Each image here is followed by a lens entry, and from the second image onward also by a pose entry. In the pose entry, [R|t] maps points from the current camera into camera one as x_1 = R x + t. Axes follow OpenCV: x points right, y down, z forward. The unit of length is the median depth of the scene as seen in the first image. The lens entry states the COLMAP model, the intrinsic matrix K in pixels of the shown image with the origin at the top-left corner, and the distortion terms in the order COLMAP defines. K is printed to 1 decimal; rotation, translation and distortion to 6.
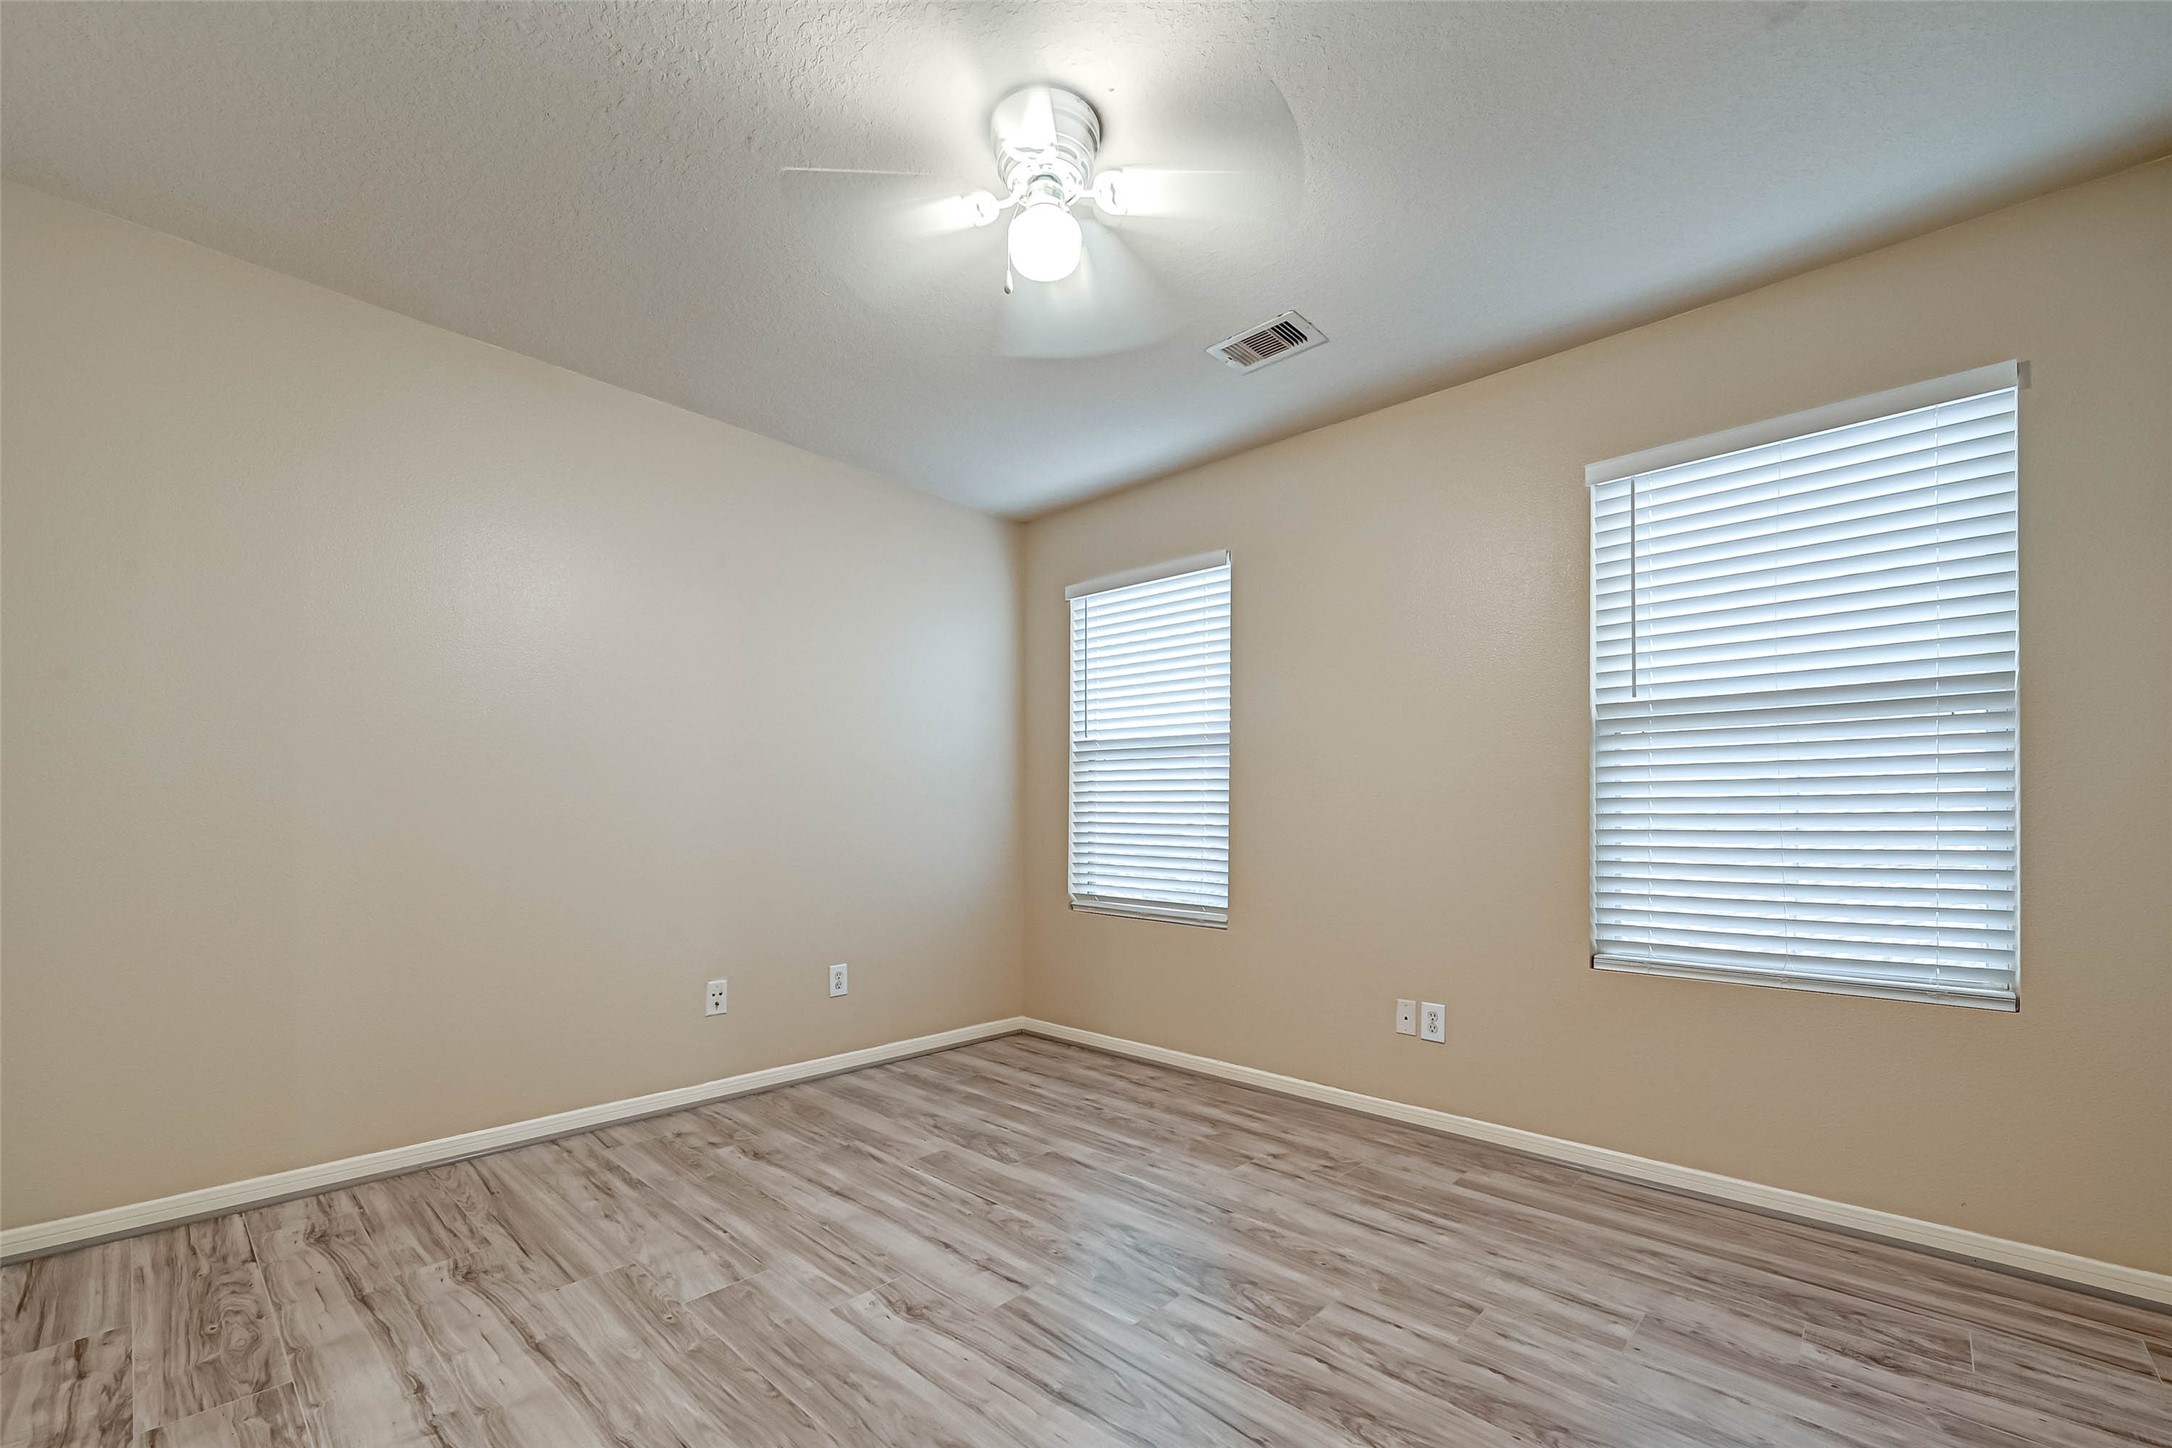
lens RADIAL K [[863.1, 0, 1096.0], [0, 863.1, 810.7], [0, 0, 1]] dist [0.000863, 0.000177]
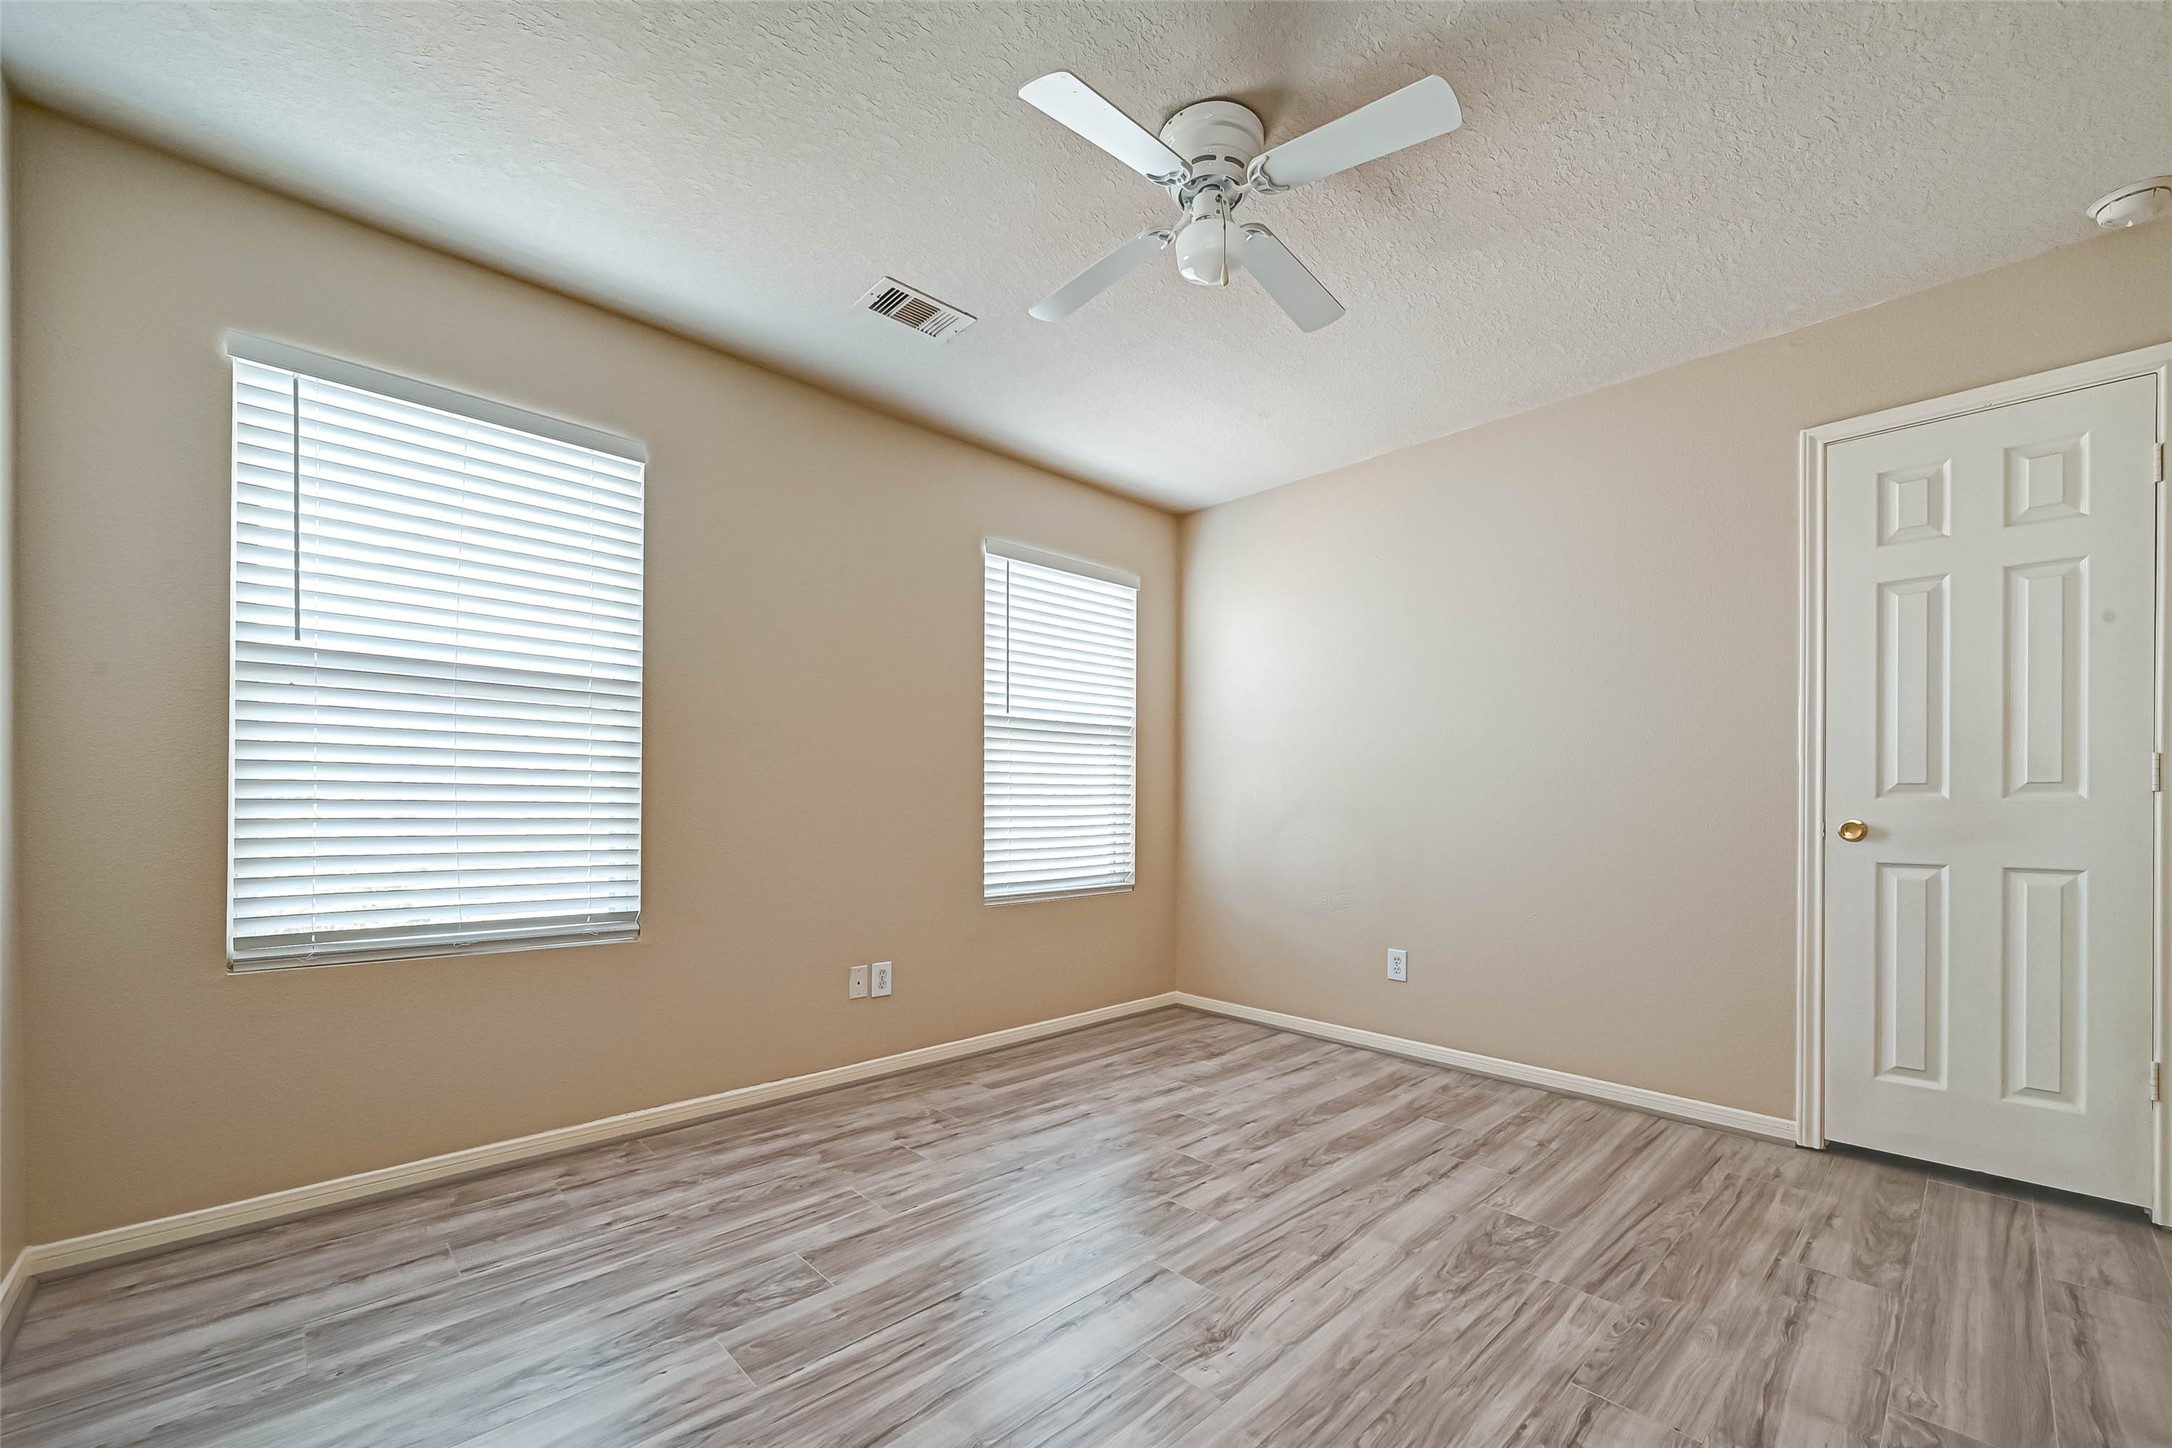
lens RADIAL K [[869.3, 0, 1084.4], [0, 869.3, 792.2], [0, 0, 1]] dist [-0.002081, 0.000010]
pose [[0.081062, -0.000036, 0.996709, -0.738232], [-0.022138, 0.999753, 0.001837, -0.004253], [-0.996463, -0.022214, 0.081042, 0.684258]]
